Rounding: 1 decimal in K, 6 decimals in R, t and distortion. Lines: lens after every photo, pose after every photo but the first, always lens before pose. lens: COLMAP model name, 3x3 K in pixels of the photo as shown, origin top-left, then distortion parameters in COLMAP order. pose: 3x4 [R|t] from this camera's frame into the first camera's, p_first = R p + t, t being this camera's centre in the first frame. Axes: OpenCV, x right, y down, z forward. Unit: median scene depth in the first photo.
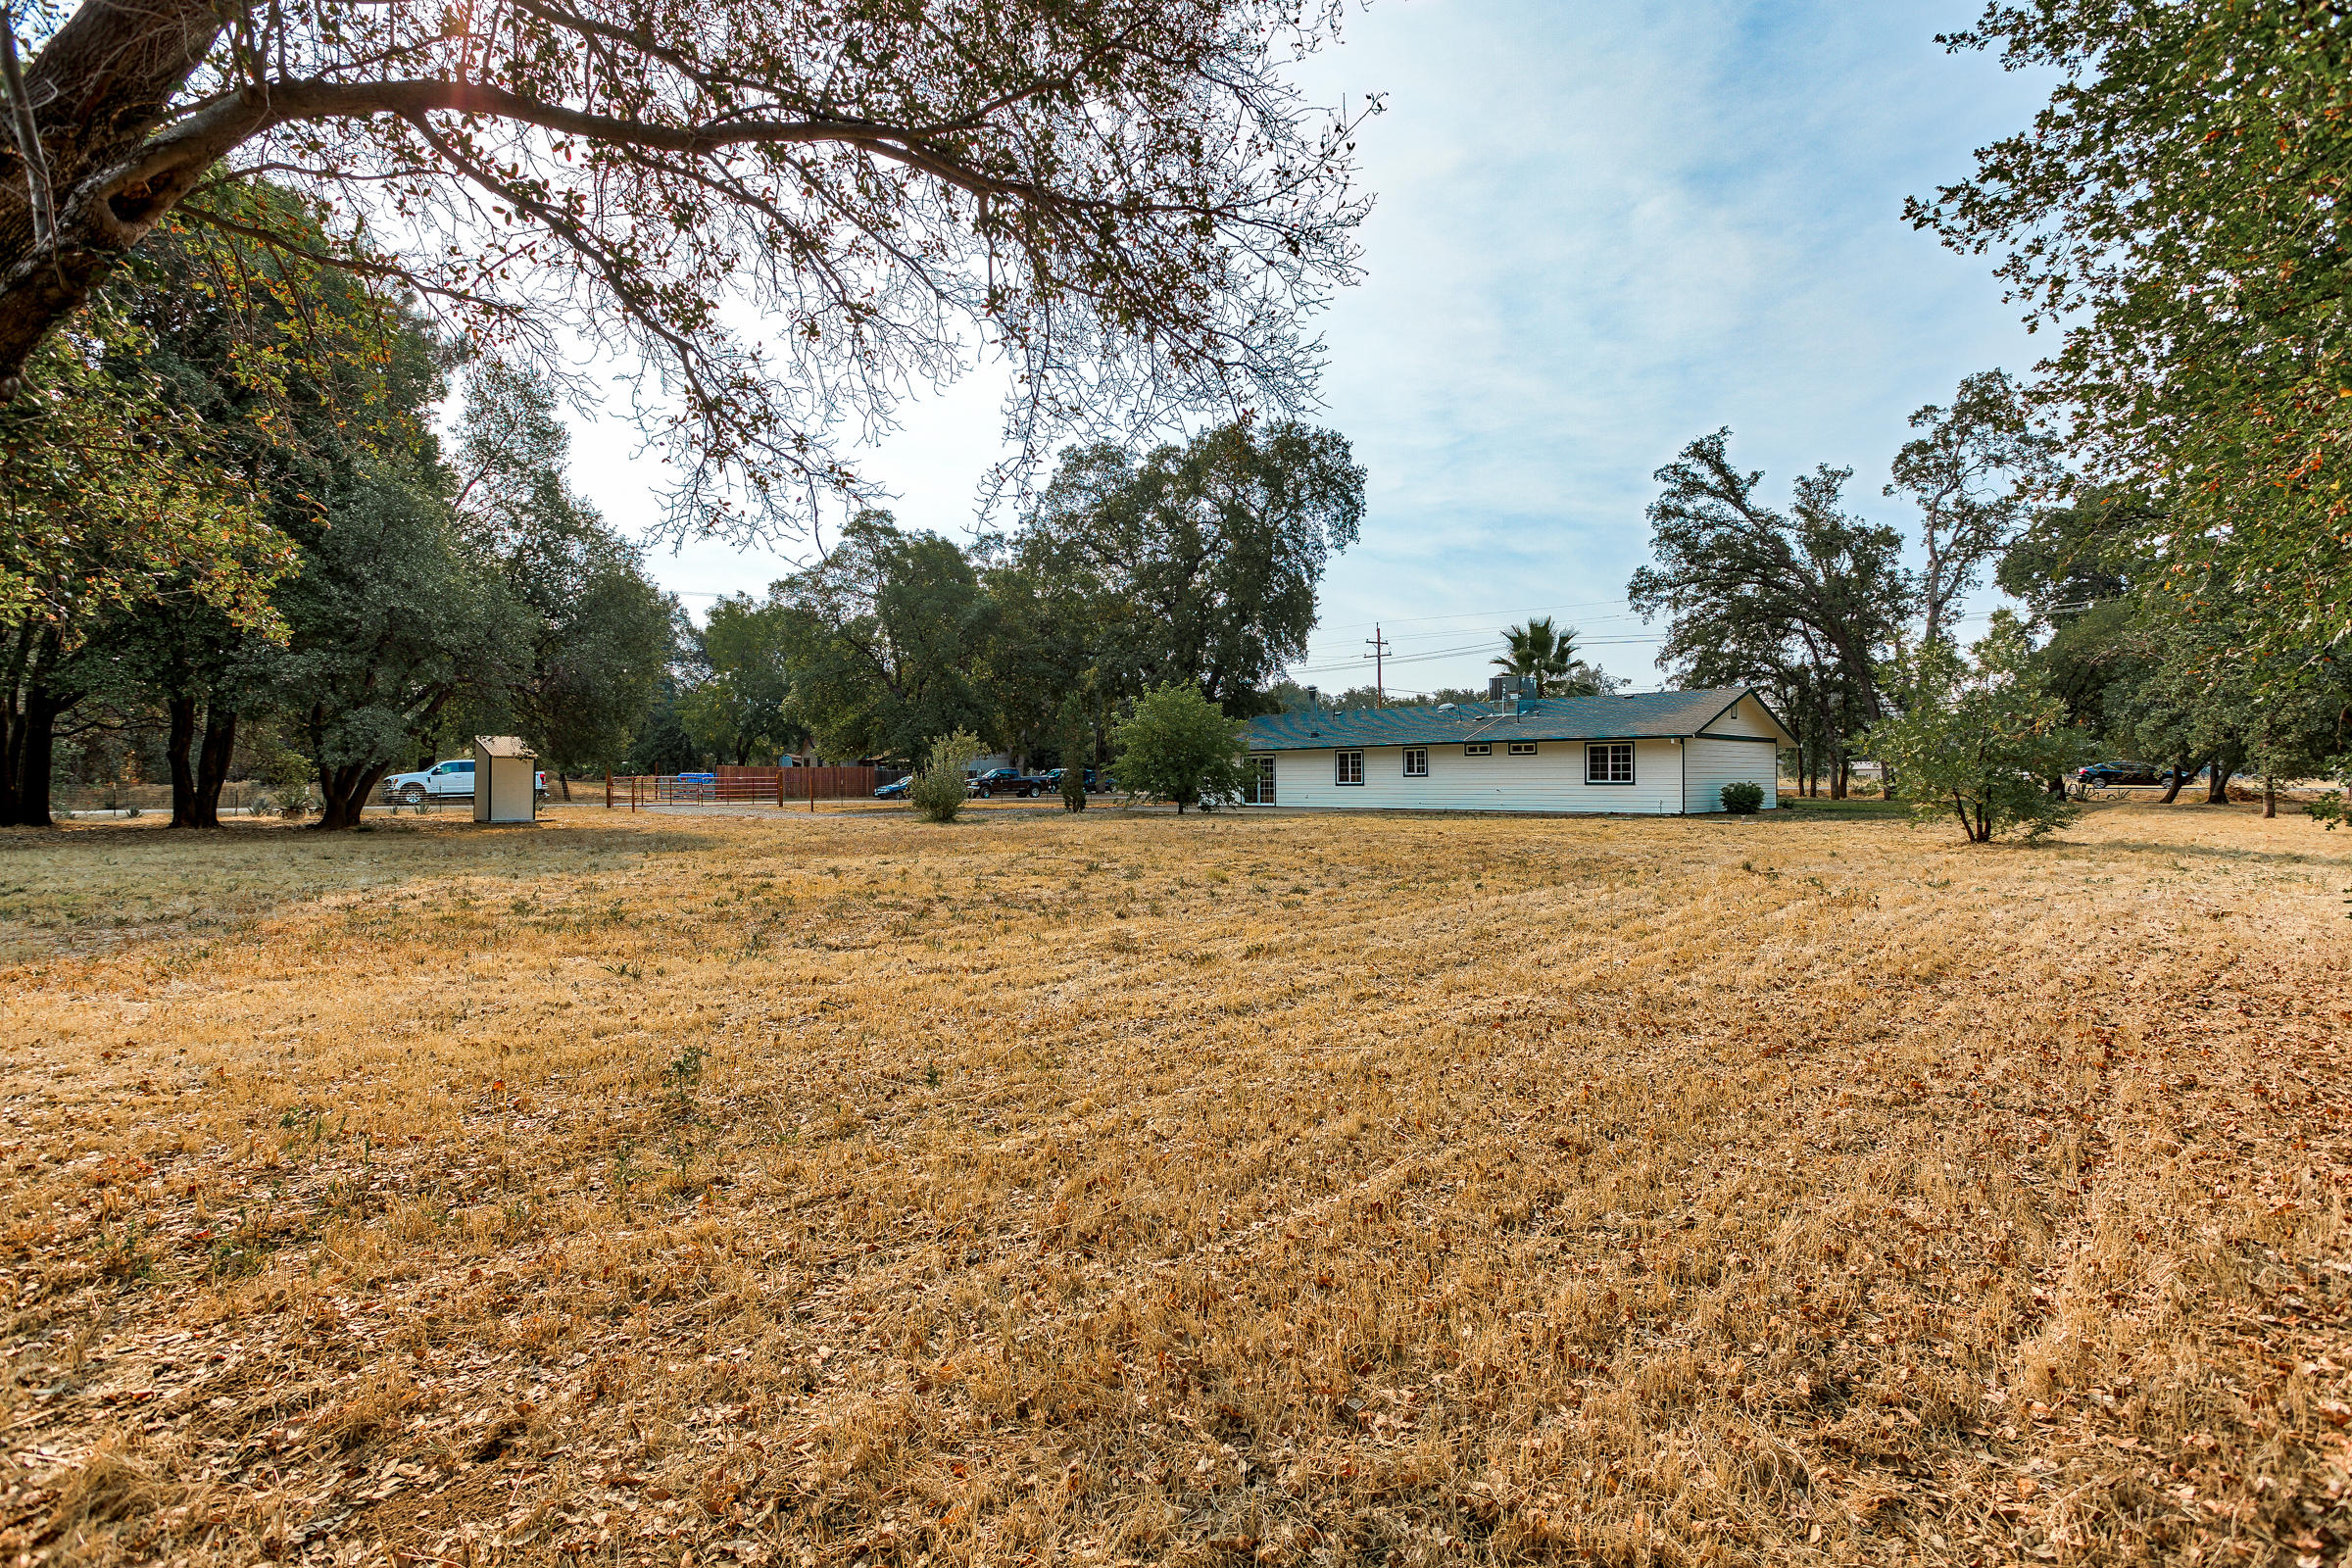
lens RADIAL K [[1123.8, 0, 1170.0], [0, 1123.8, 772.3], [0, 0, 1]] dist [-0.044105, 0.025002]
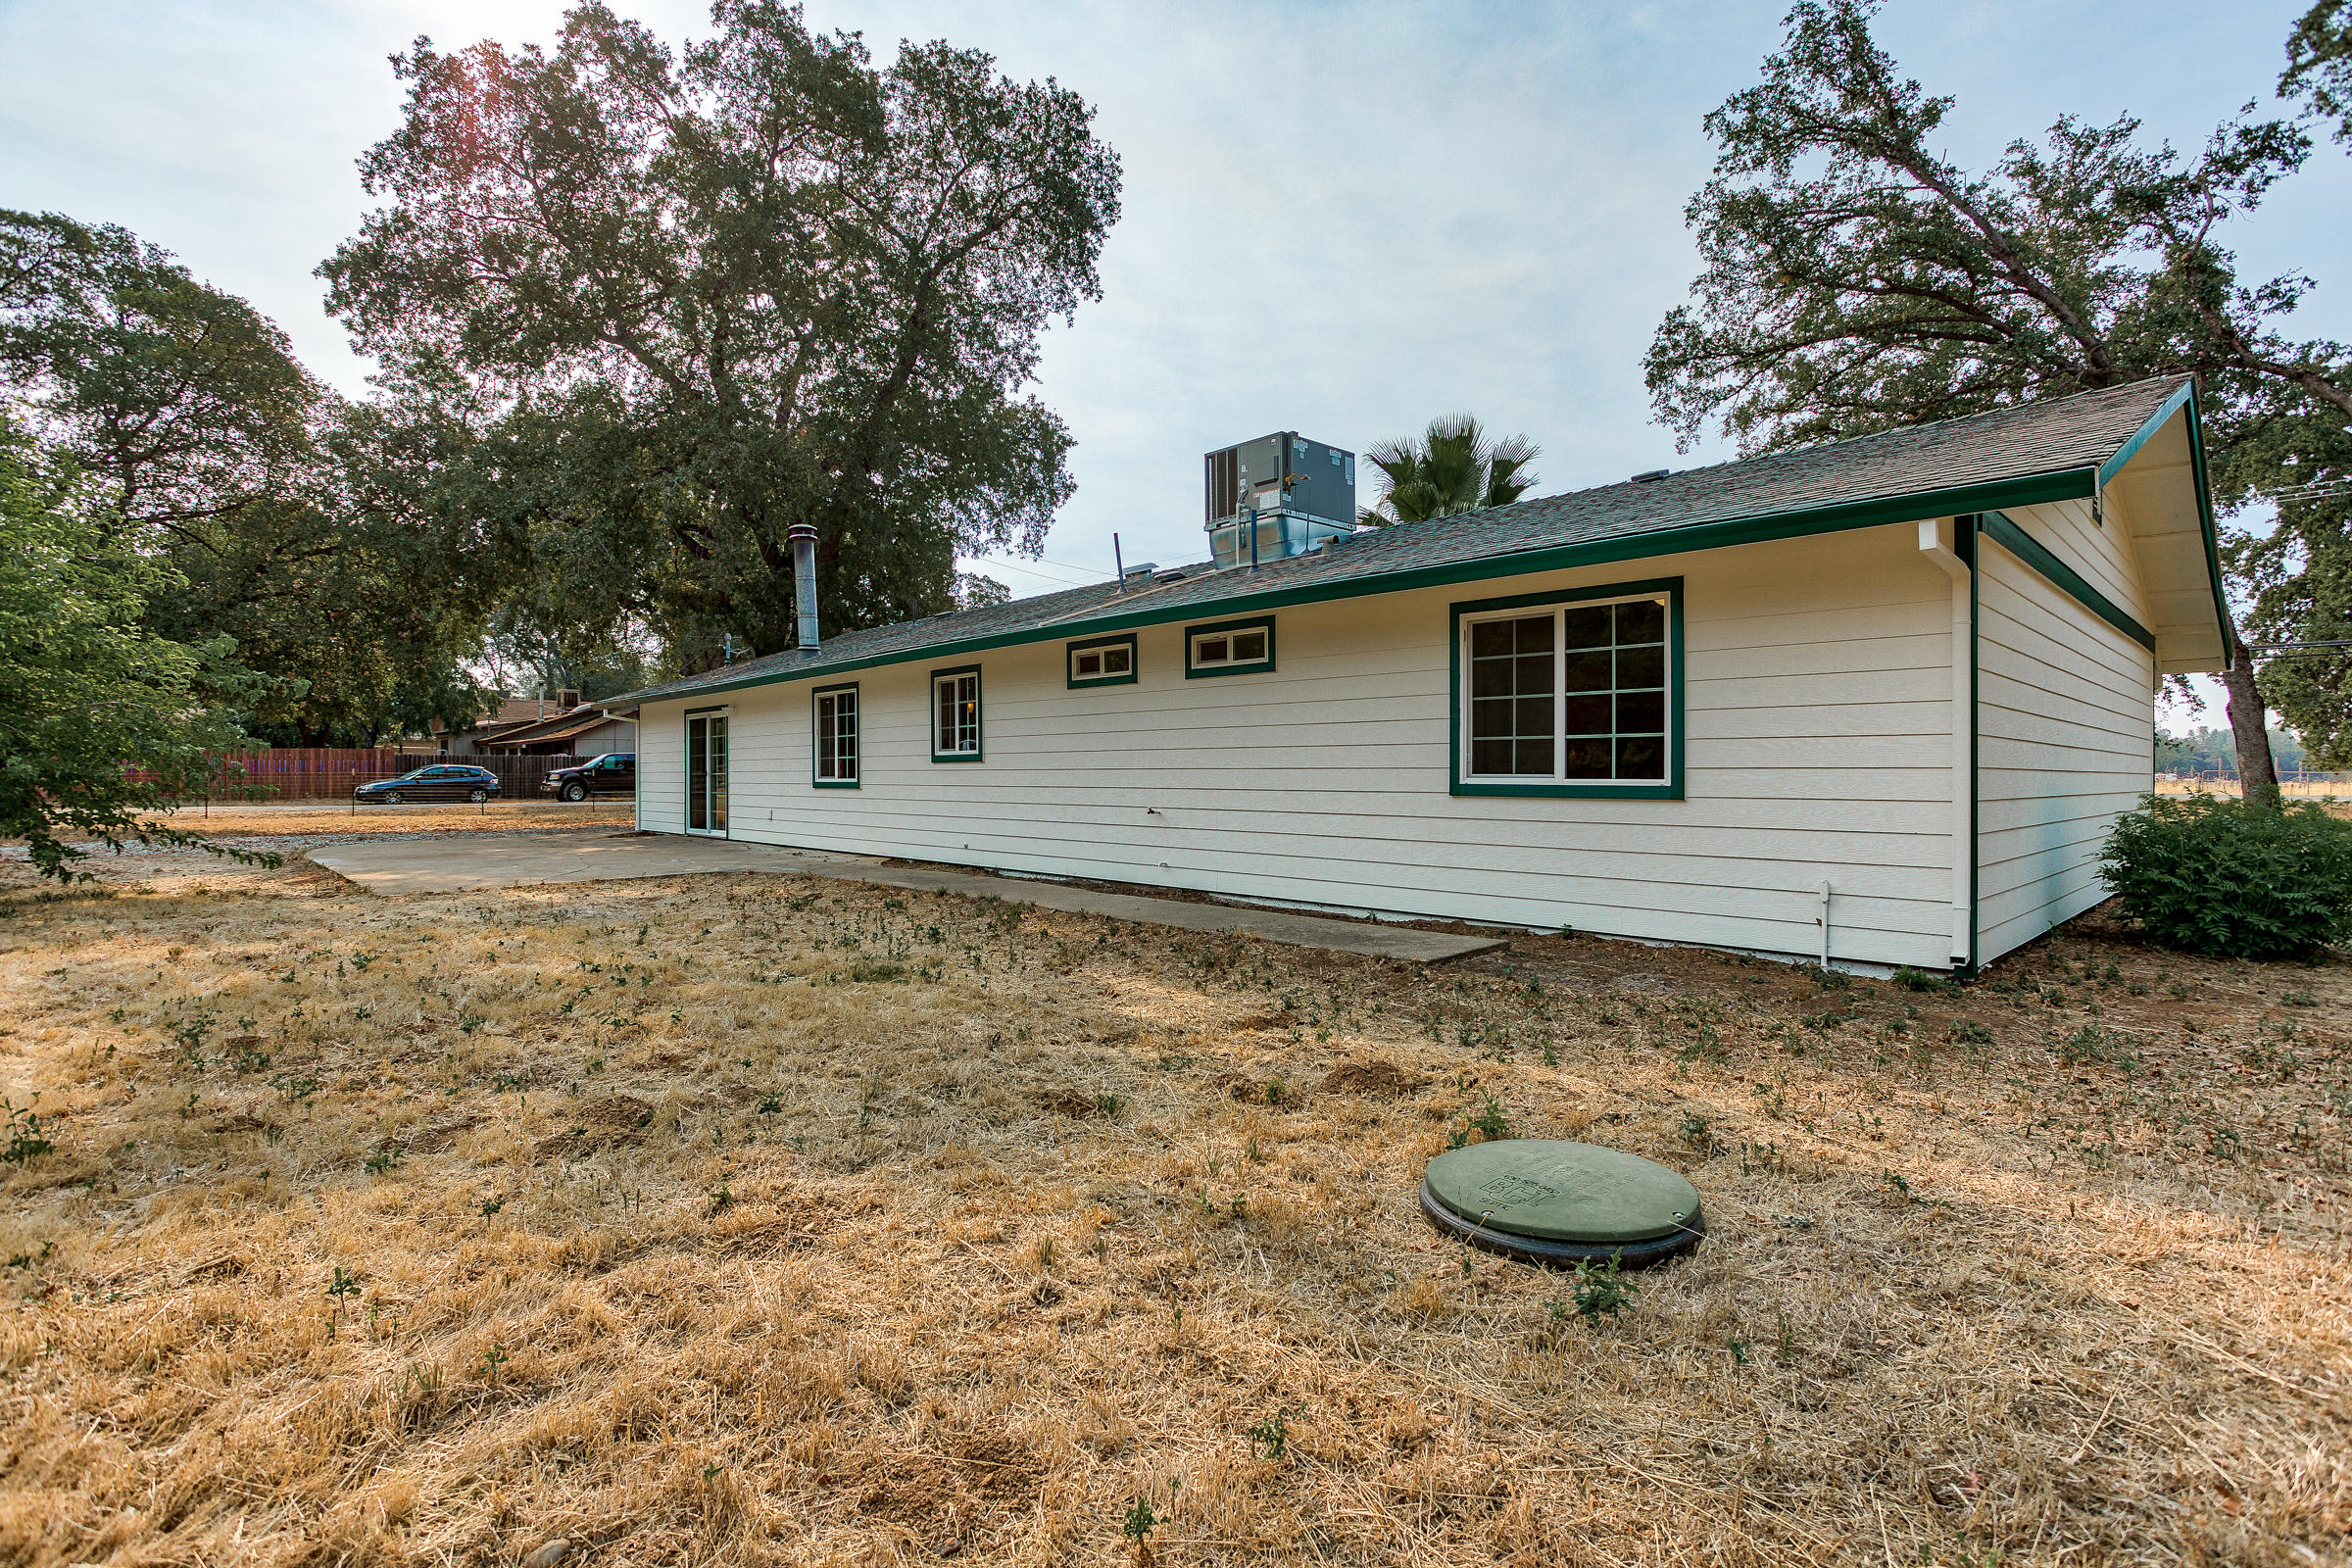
lens RADIAL K [[1123.8, 0, 1170.0], [0, 1123.8, 772.3], [0, 0, 1]] dist [-0.044105, 0.025002]
pose [[0.999930, 0.006970, -0.009580, 0.223442], [-0.006950, 0.999974, 0.002128, 0.004483], [0.009595, -0.002061, 0.999952, 0.547851]]
